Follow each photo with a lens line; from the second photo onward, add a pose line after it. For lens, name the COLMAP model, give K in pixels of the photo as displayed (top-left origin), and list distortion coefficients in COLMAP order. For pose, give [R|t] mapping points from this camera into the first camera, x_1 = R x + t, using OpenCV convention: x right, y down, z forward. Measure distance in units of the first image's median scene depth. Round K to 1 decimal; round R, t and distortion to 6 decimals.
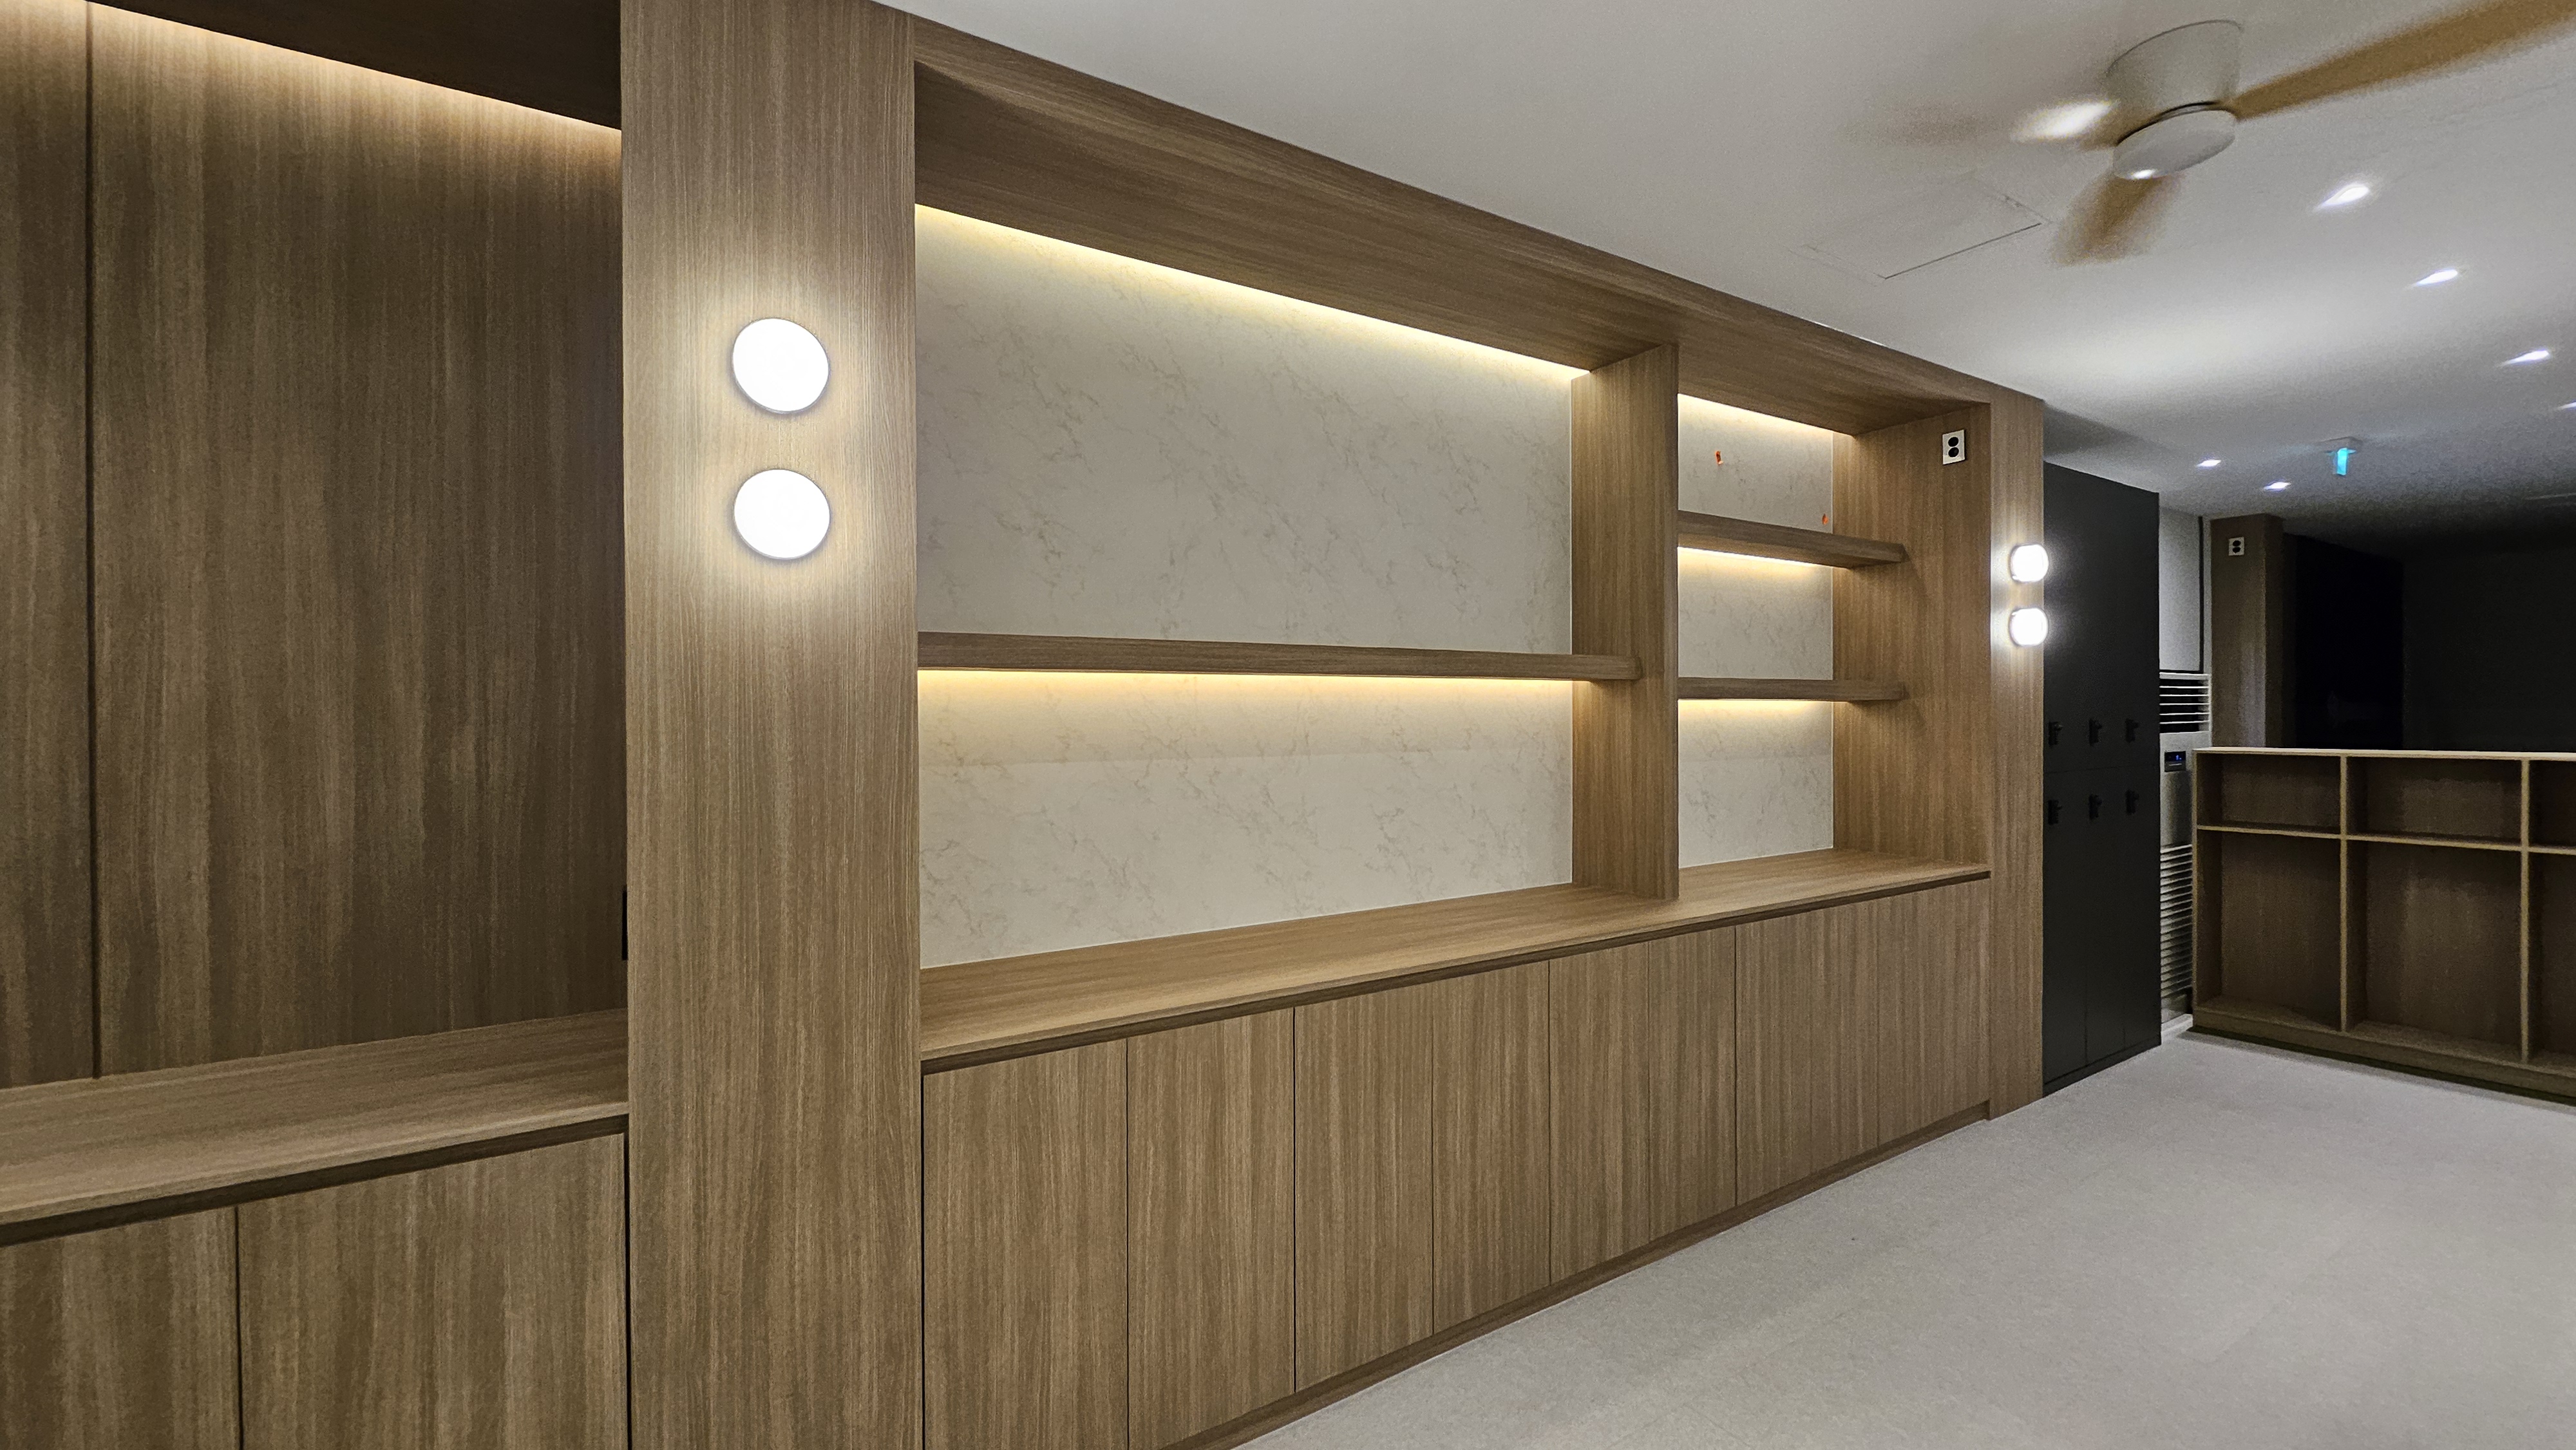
lens RADIAL K [[1015.4, 0, 1278.2], [0, 1015.4, 718.8], [0, 0, 1]] dist [0.005795, -0.004552]
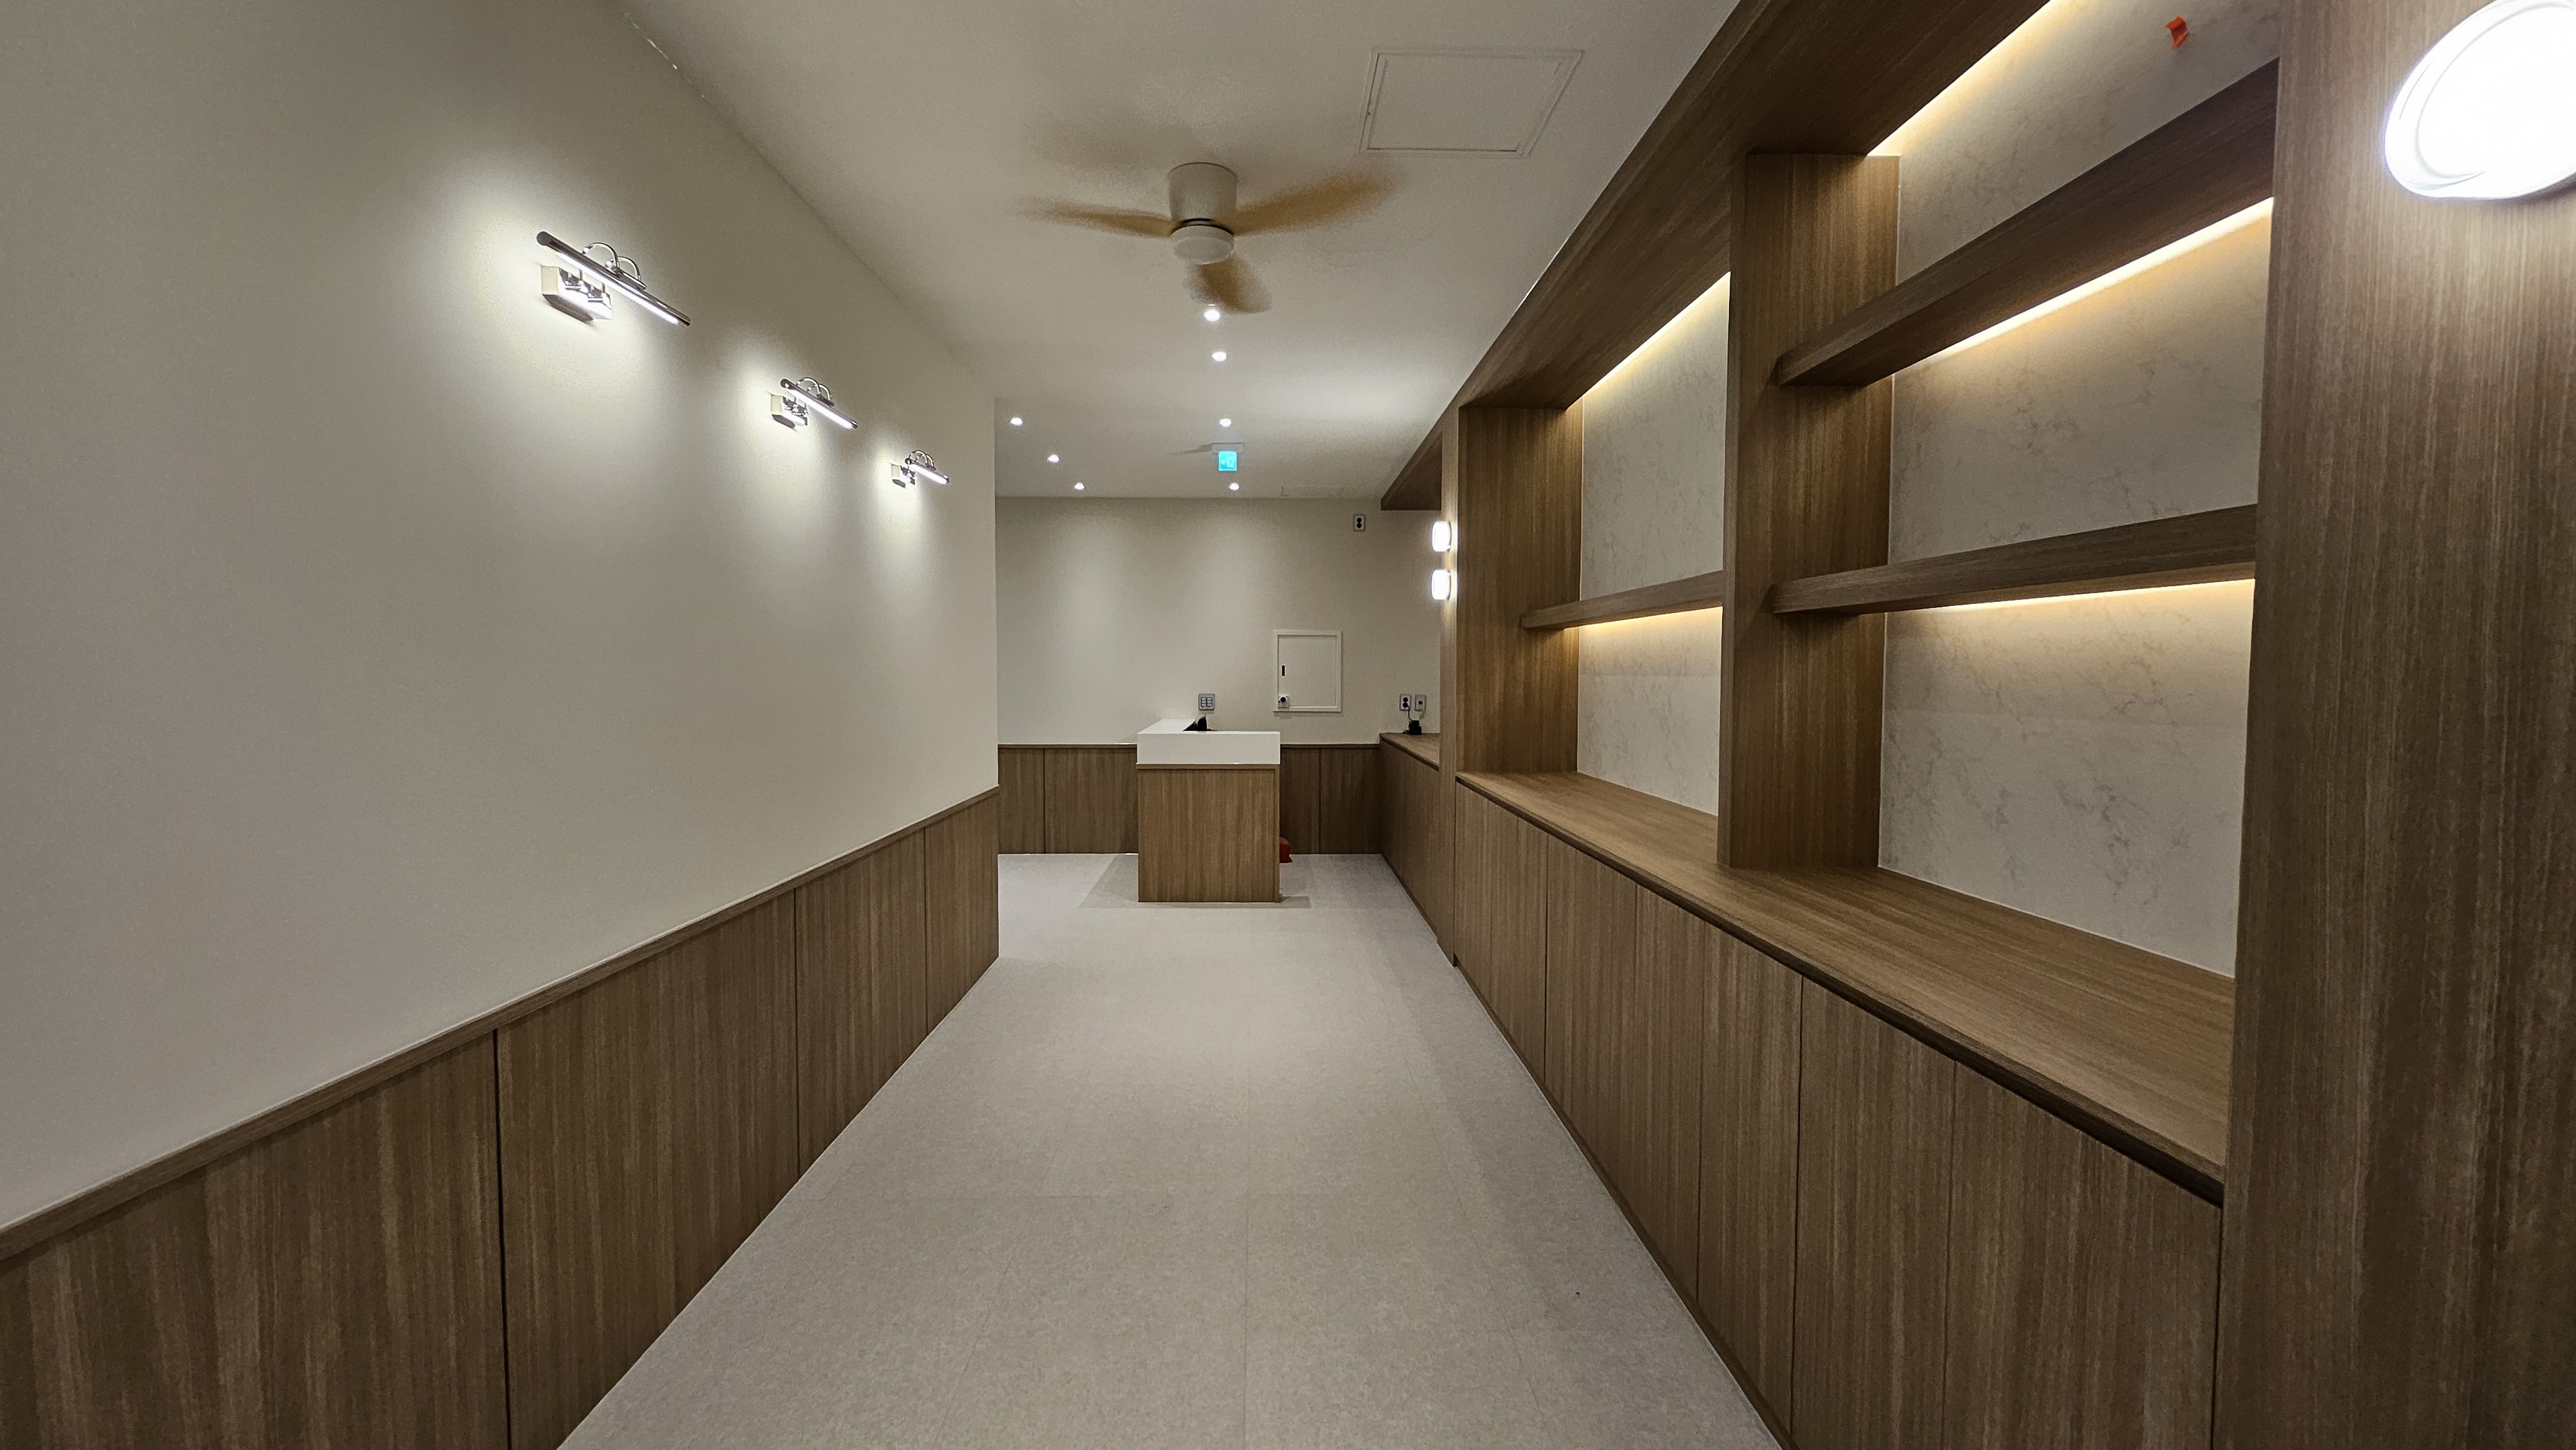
lens RADIAL K [[1009.5, 0, 1282.9], [0, 1009.5, 719.3], [0, 0, 1]] dist [0.006387, 0.000231]
pose [[-0.503378, 0.045148, -0.862886, 1.452043], [-0.005970, 0.998428, 0.055722, 0.022931], [0.864045, 0.033201, -0.502318, 1.278206]]
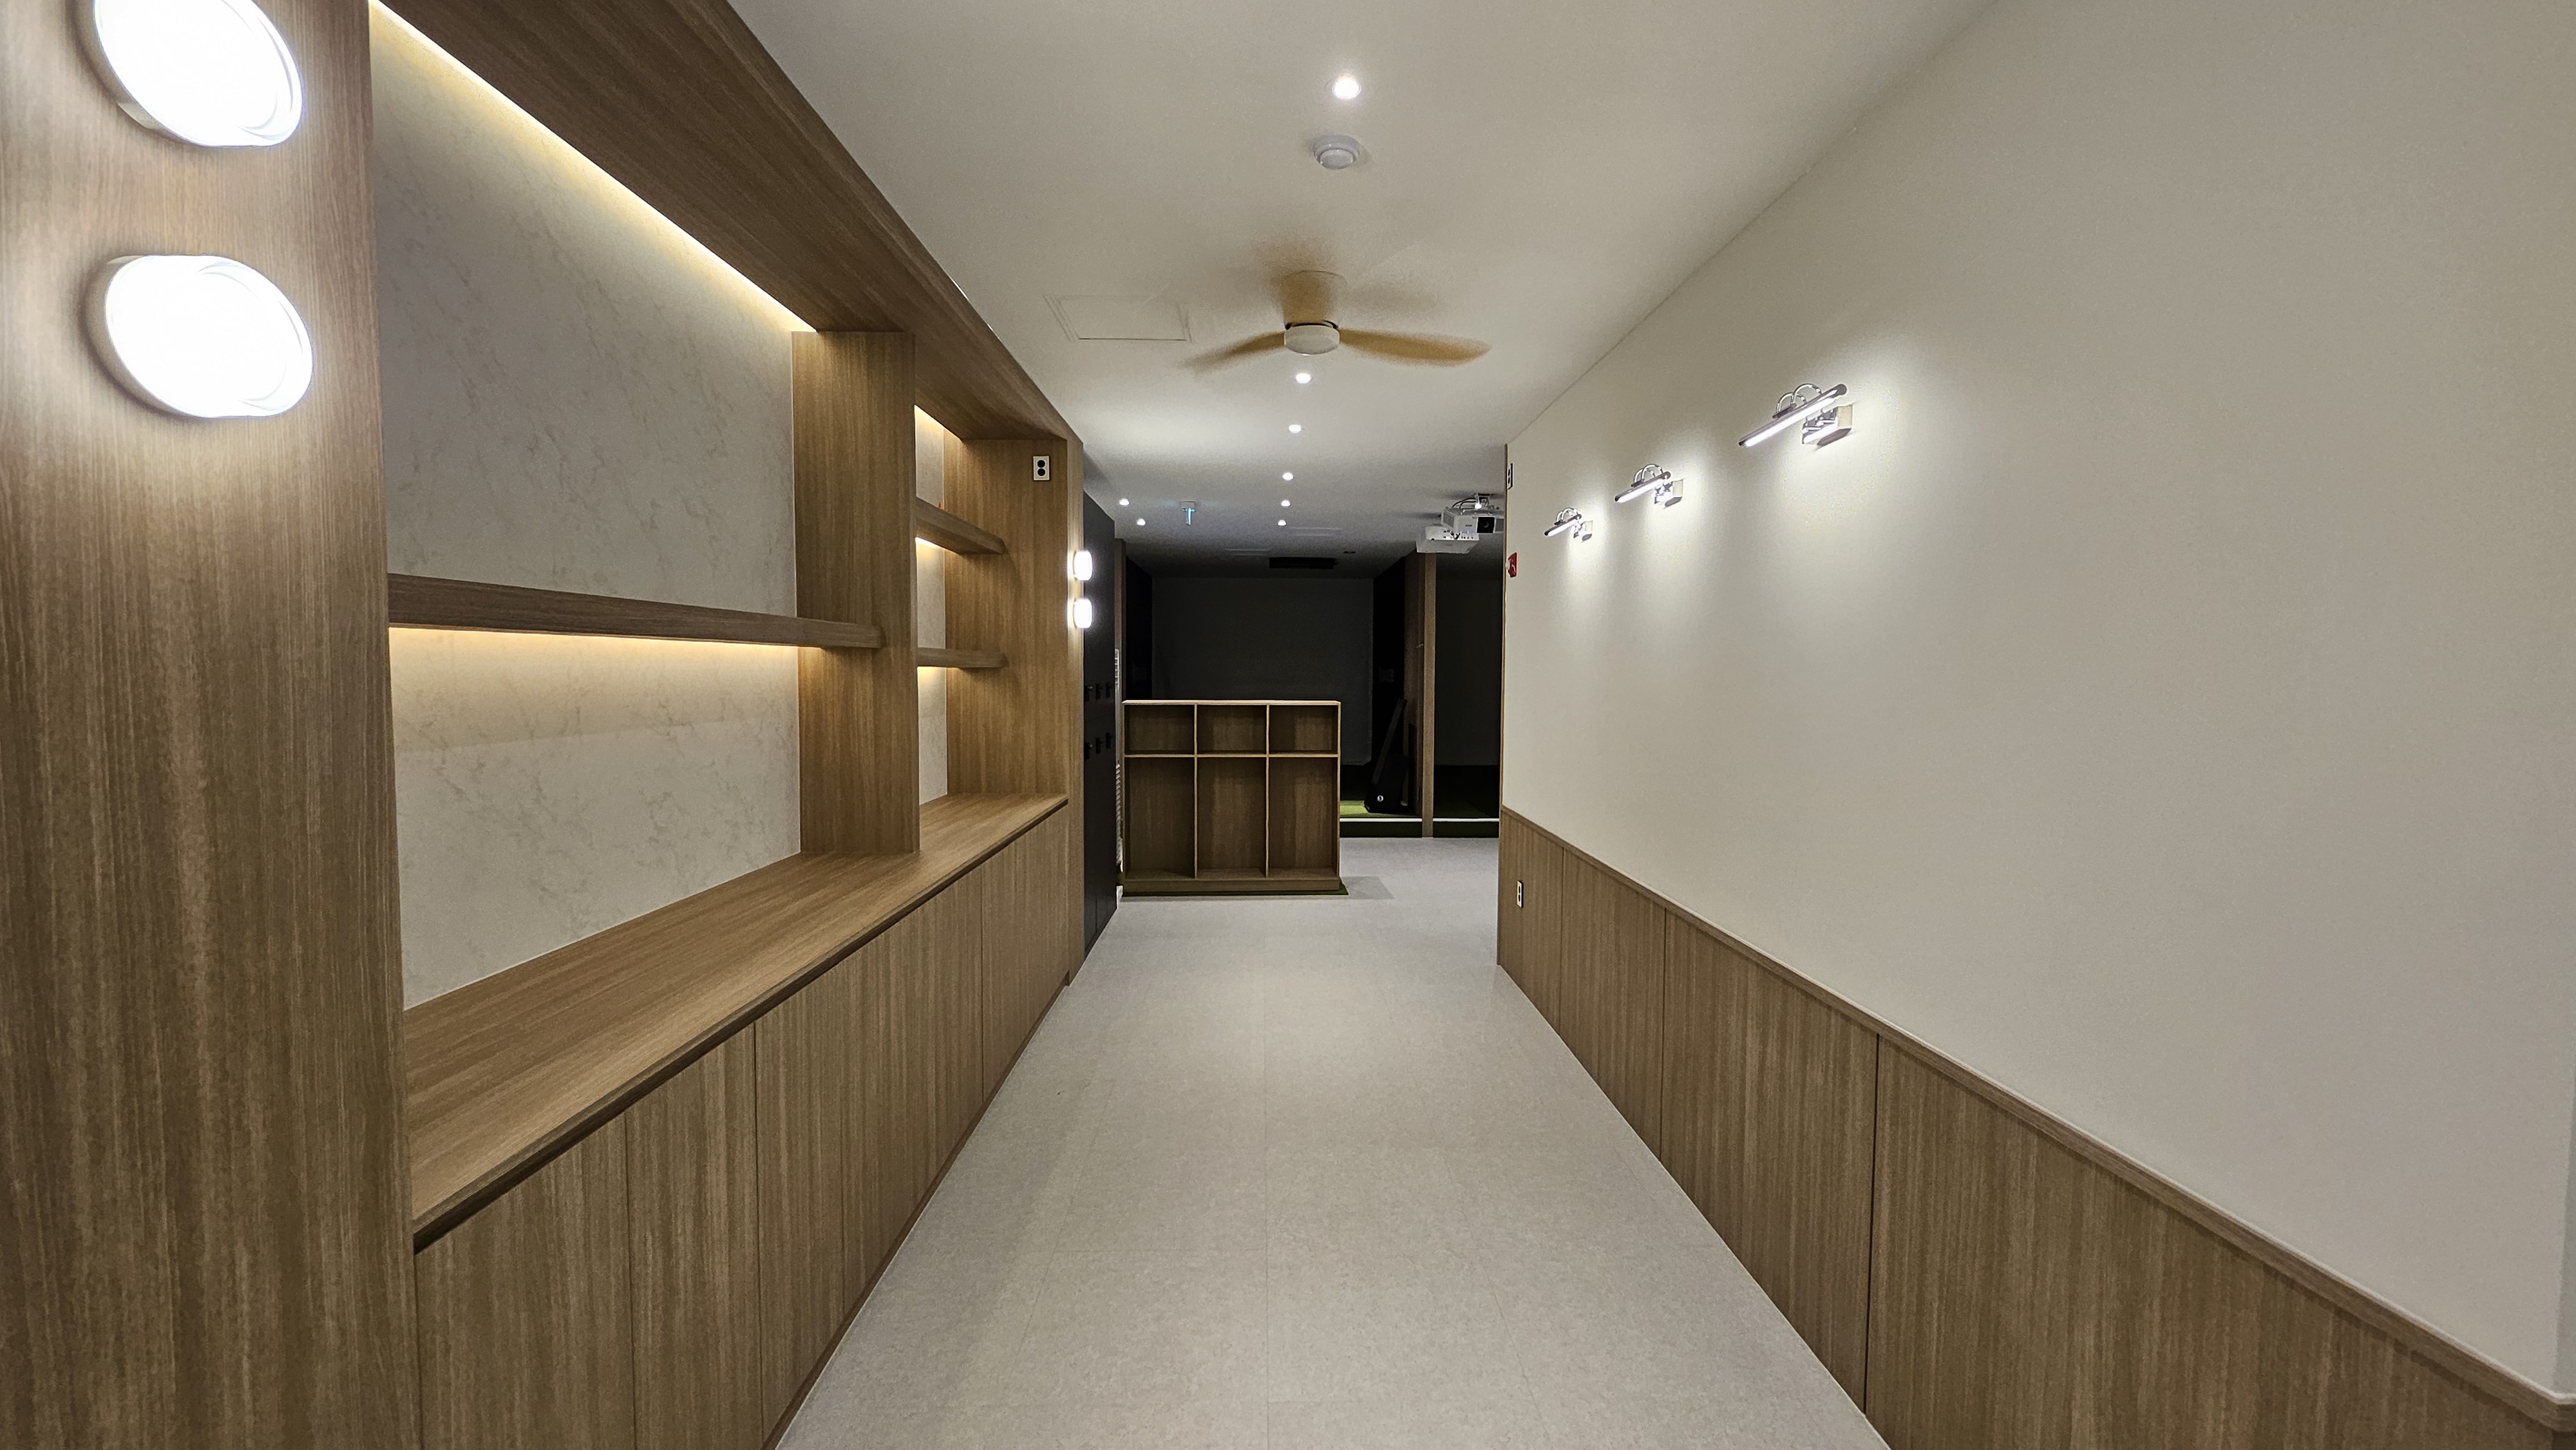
lens RADIAL K [[1015.4, 0, 1278.2], [0, 1015.4, 718.8], [0, 0, 1]] dist [0.005795, -0.004552]
pose [[0.510343, -0.033856, 0.859304, -0.400054], [-0.003458, 0.999136, 0.041419, -0.012666], [-0.859964, -0.024109, 0.509785, 0.134159]]
